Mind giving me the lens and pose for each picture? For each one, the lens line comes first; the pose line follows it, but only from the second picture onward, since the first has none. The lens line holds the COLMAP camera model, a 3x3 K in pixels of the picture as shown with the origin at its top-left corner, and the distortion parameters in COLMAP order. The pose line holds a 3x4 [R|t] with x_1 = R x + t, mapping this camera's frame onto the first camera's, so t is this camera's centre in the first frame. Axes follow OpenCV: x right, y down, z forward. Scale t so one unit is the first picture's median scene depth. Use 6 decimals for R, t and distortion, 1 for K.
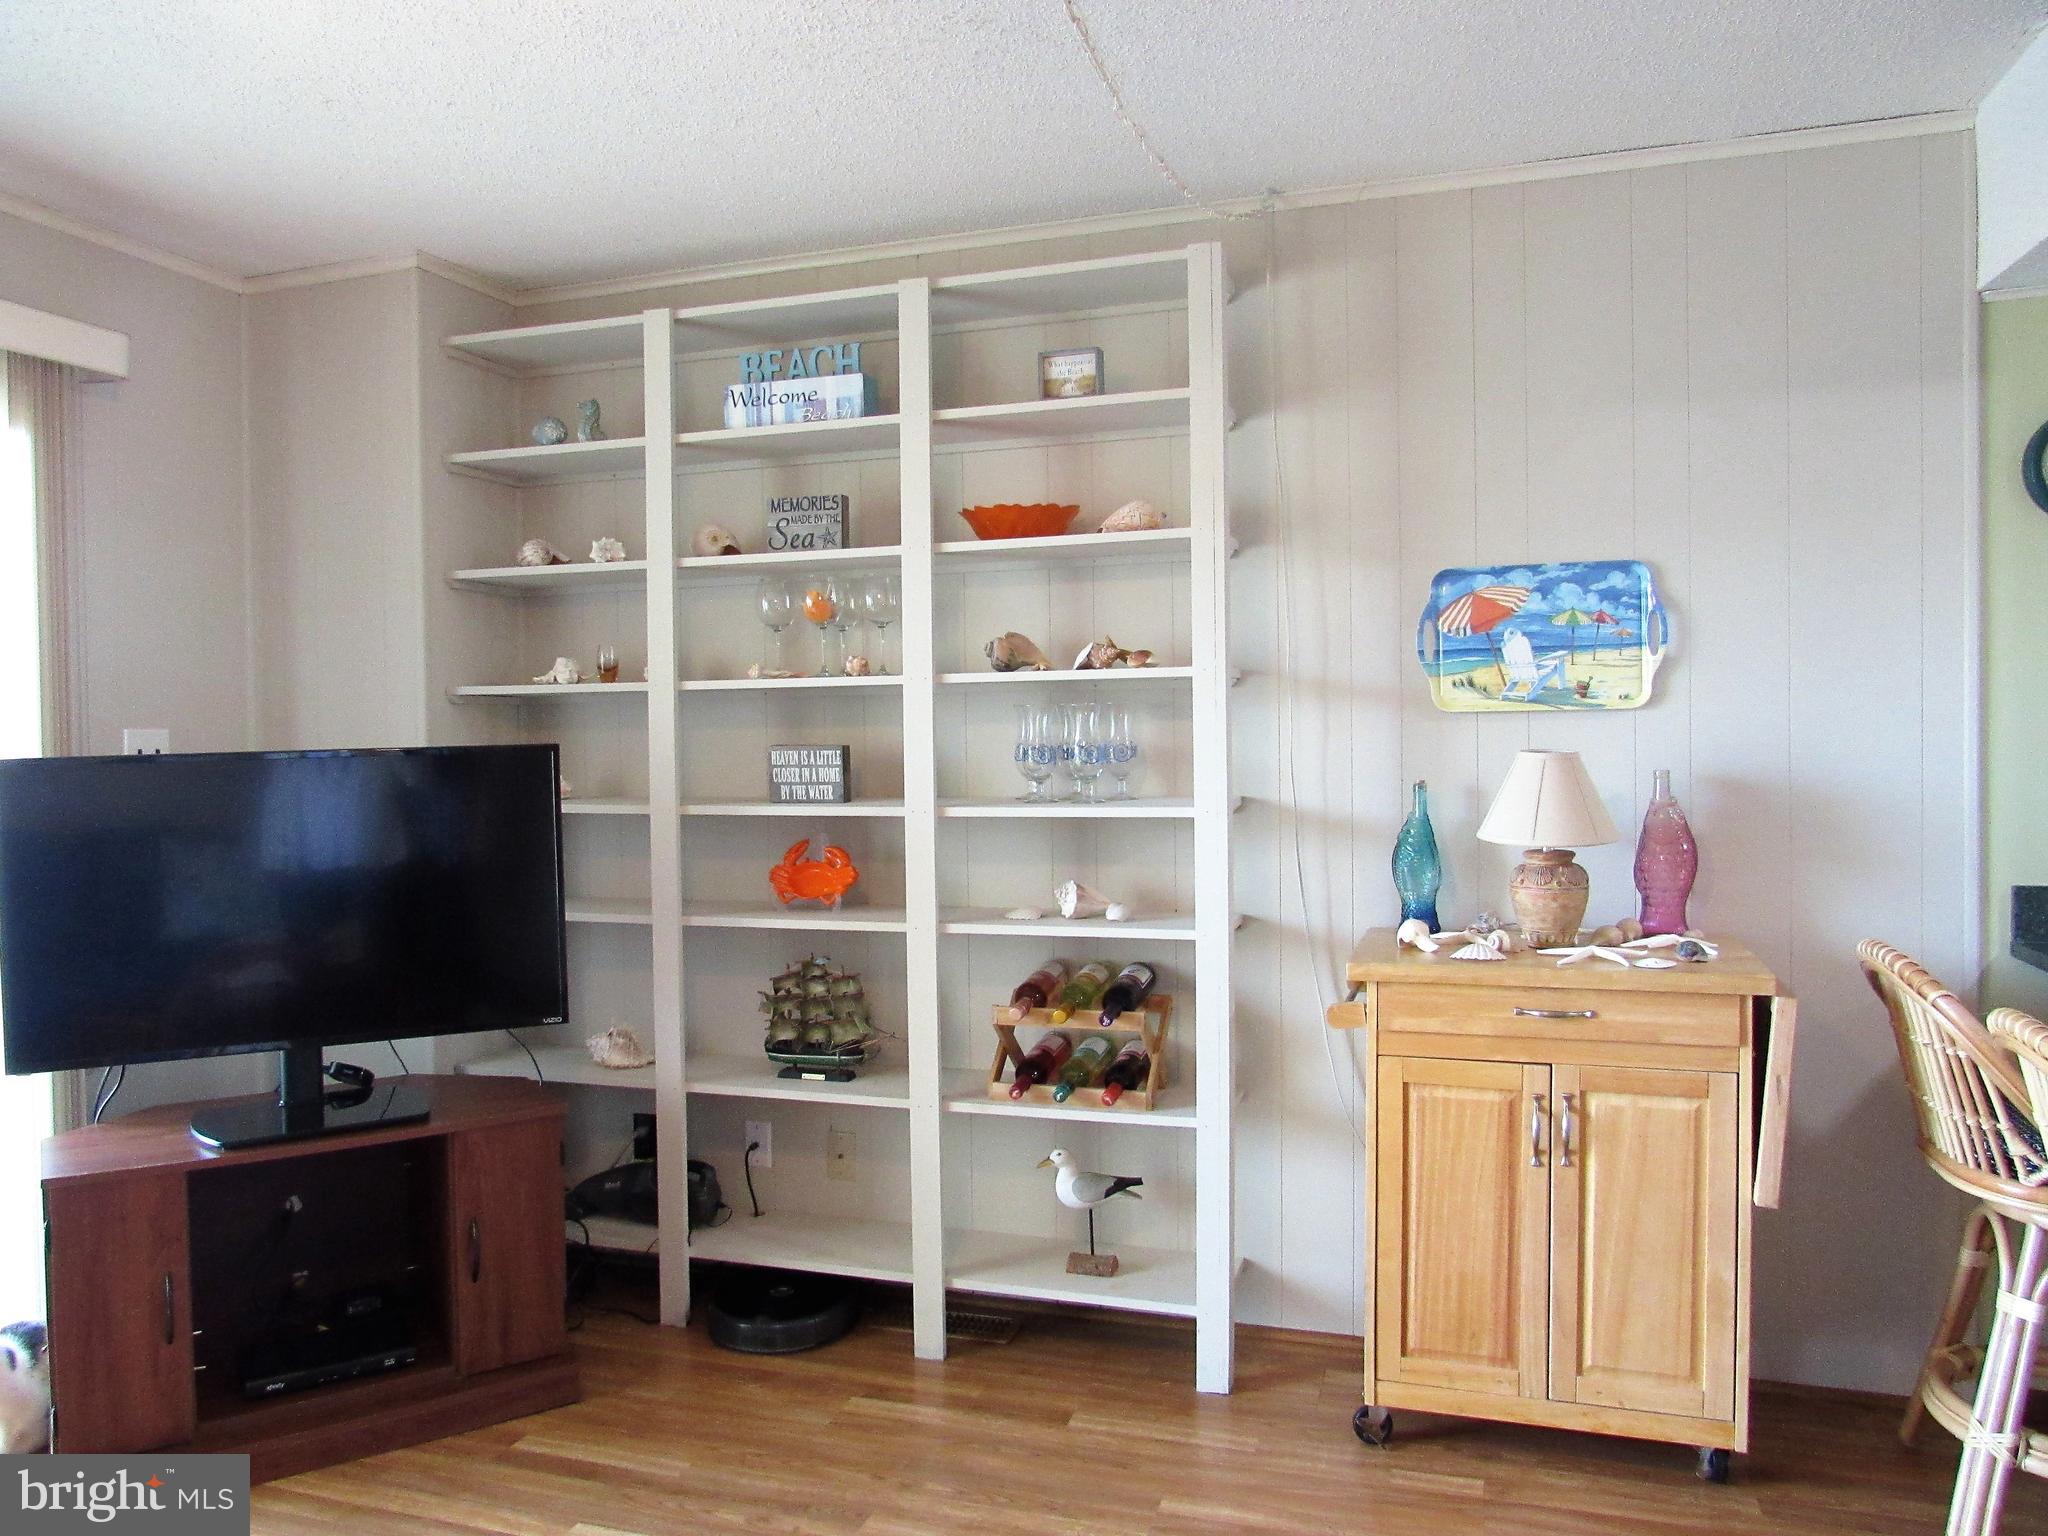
lens RADIAL K [[1458.2, 0, 1017.5], [0, 1458.2, 770.5], [0, 0, 1]] dist [-0.020870, -0.004940]
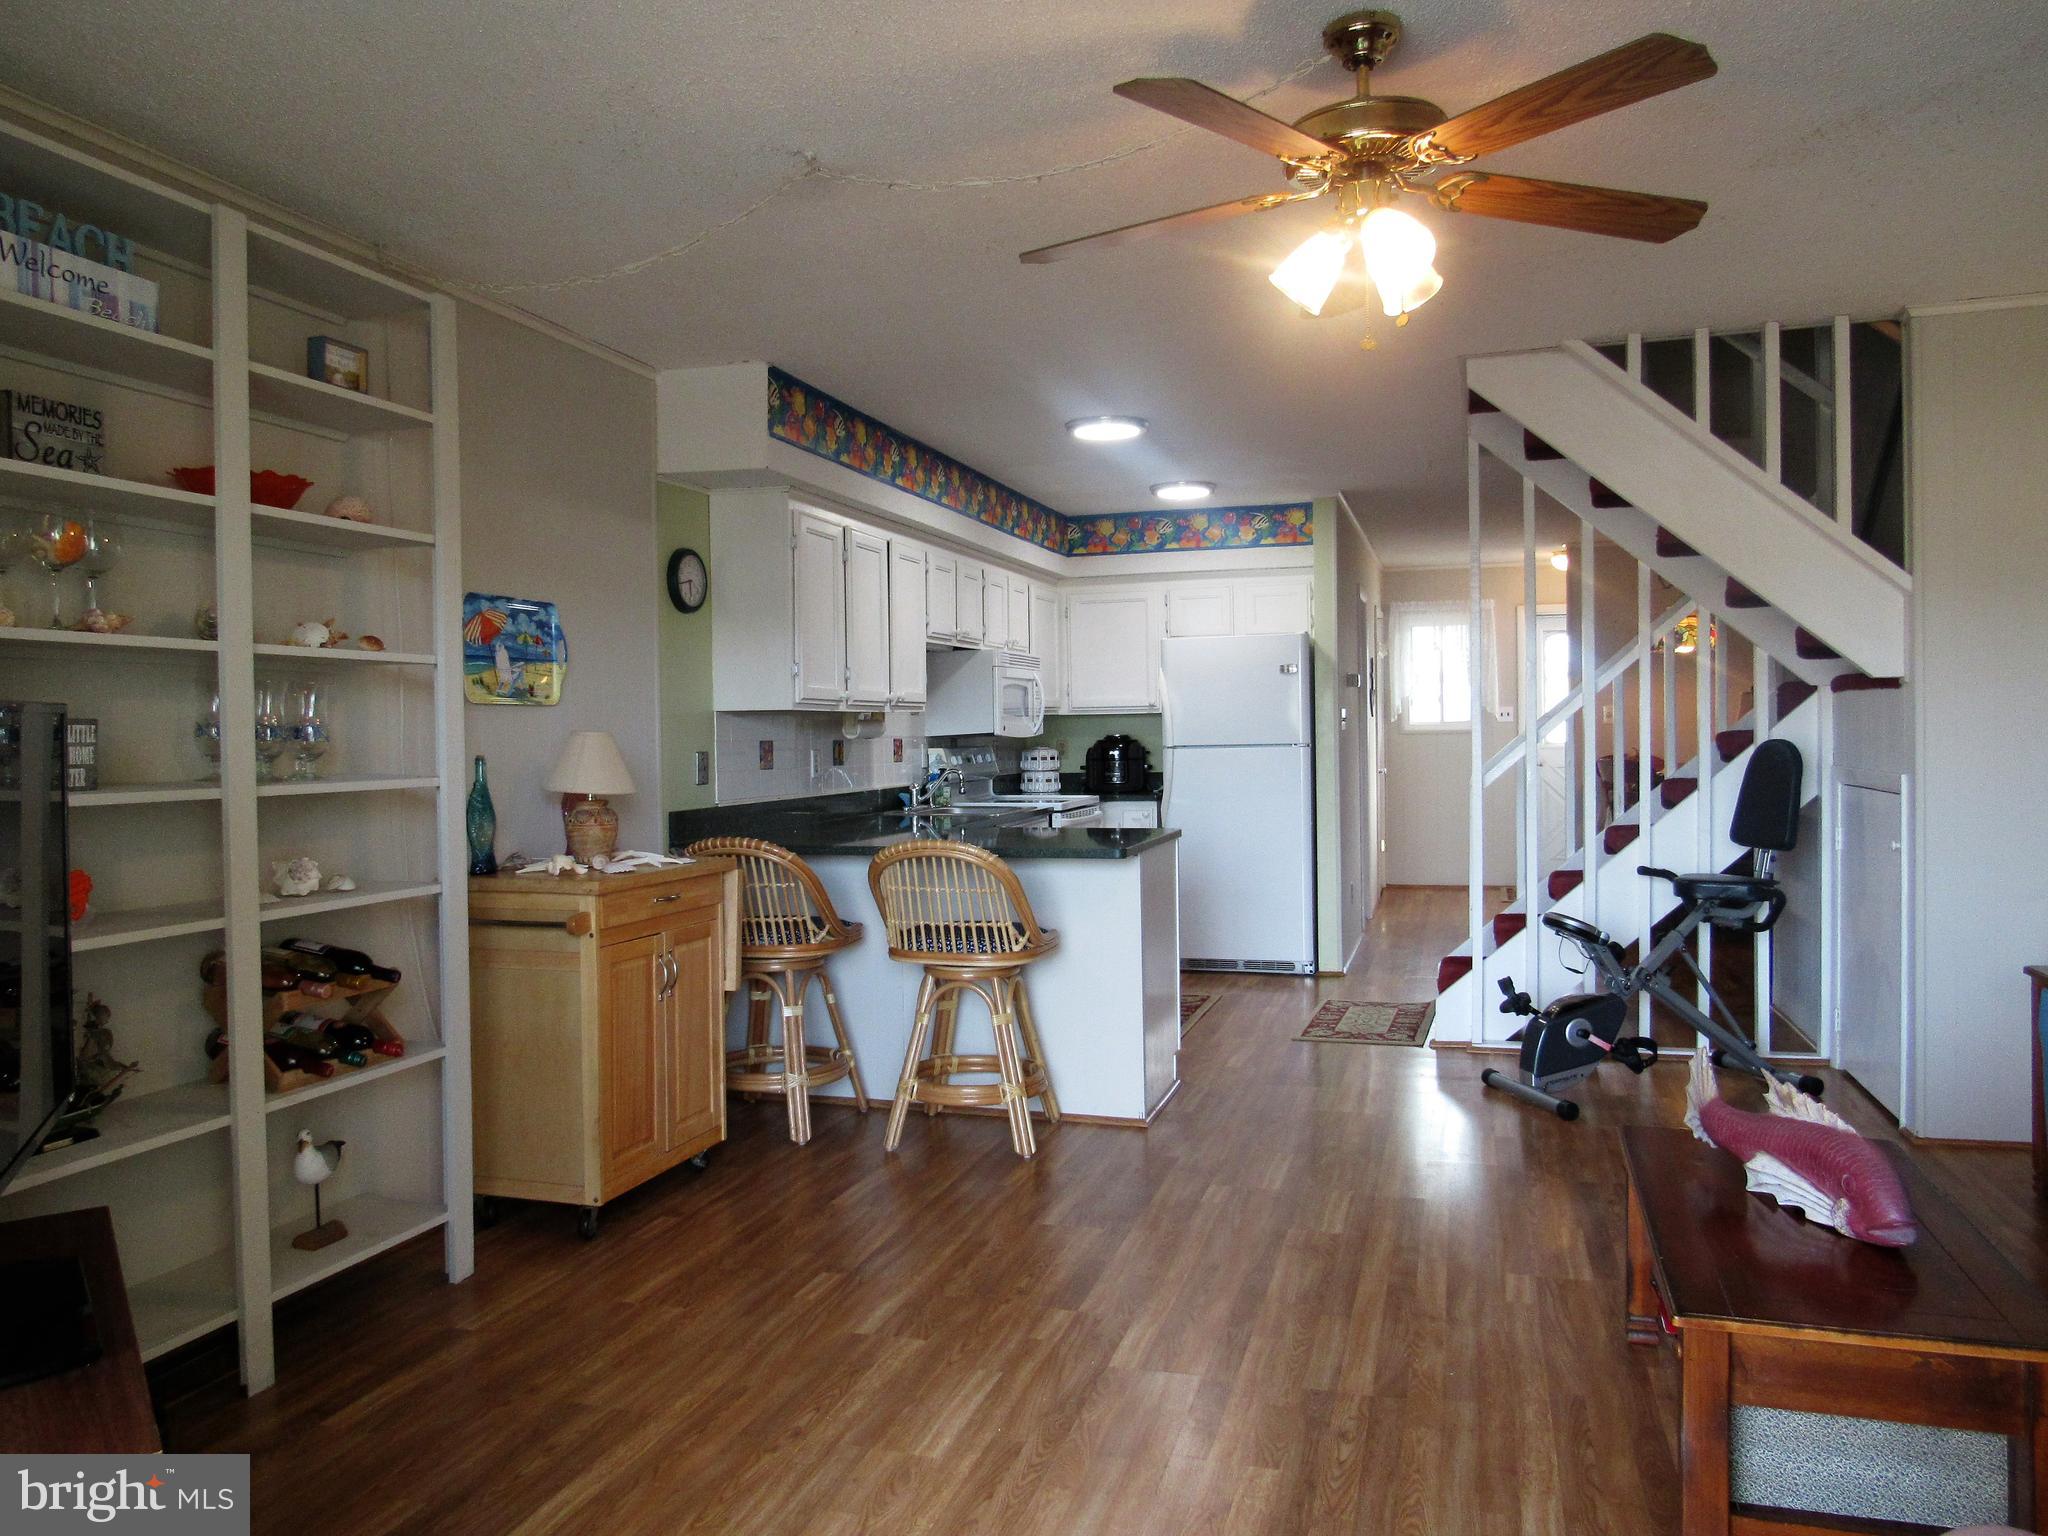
lens RADIAL K [[1458.2, 0, 1008.4], [0, 1458.2, 768.0], [0, 0, 1]] dist [-0.020870, -0.004940]
pose [[-0.006299, -0.009386, 0.999936, -1.001592], [0.035731, 0.999315, 0.009605, 0.021853], [-0.999342, 0.035789, -0.005959, 0.539707]]
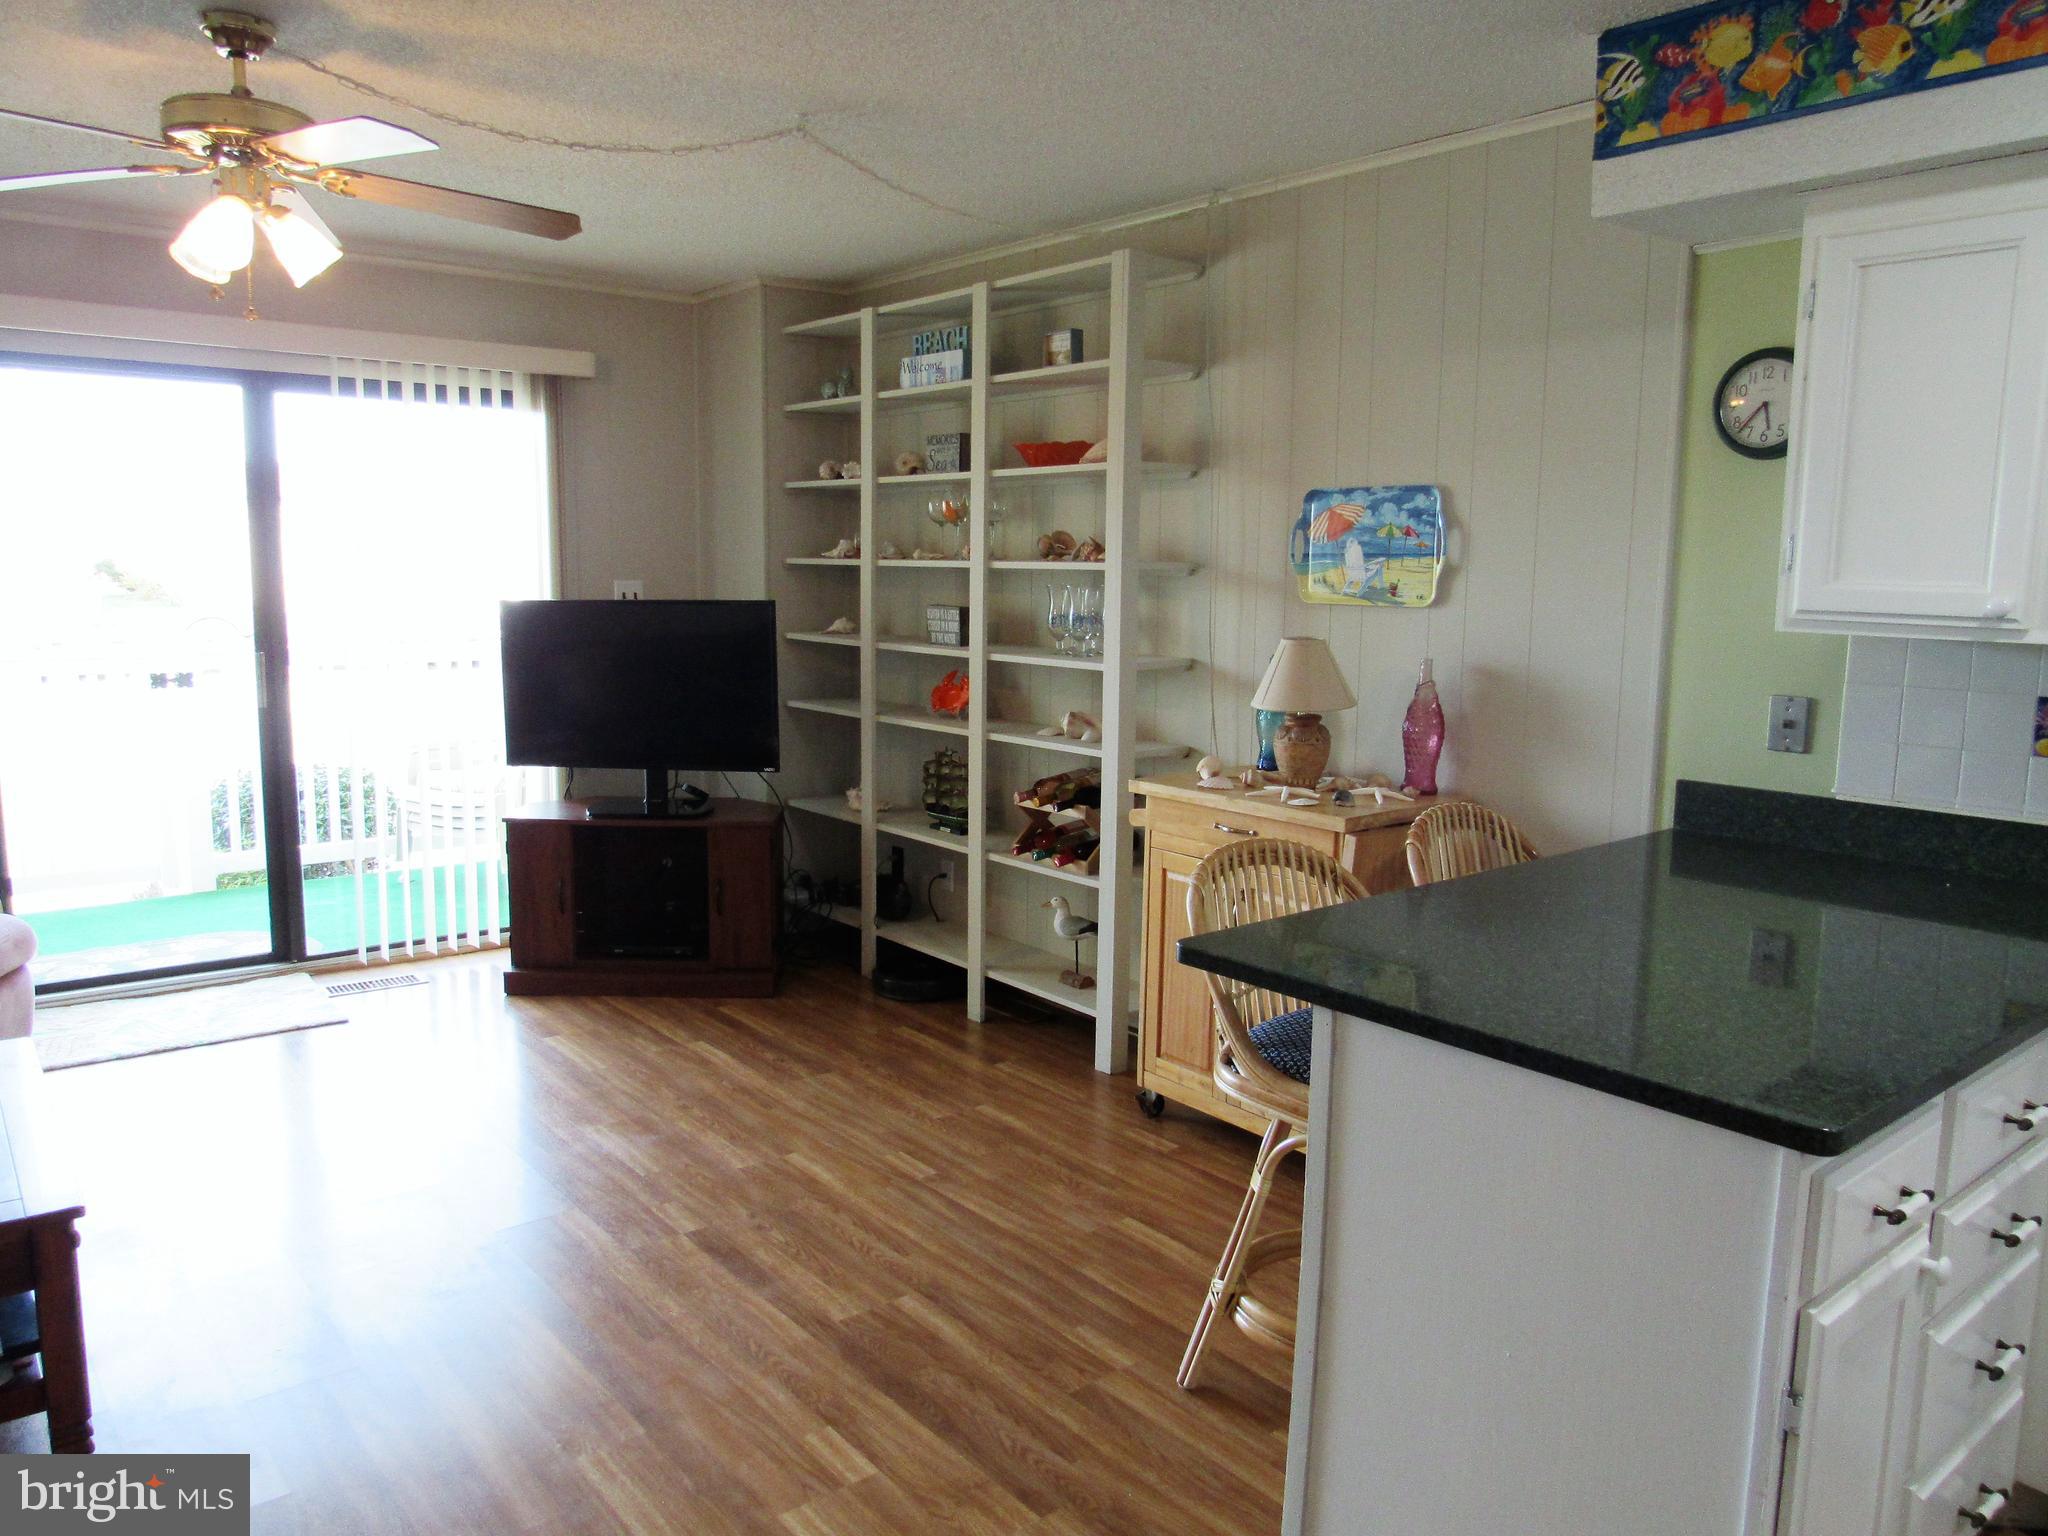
lens RADIAL K [[1458.2, 0, 1023.9], [0, 1458.2, 772.0], [0, 0, 1]] dist [-0.020870, -0.004940]
pose [[0.842178, 0.102361, -0.529394, 0.782733], [-0.038210, 0.990677, 0.130766, -0.051032], [0.537843, -0.089900, 0.838238, -0.221636]]
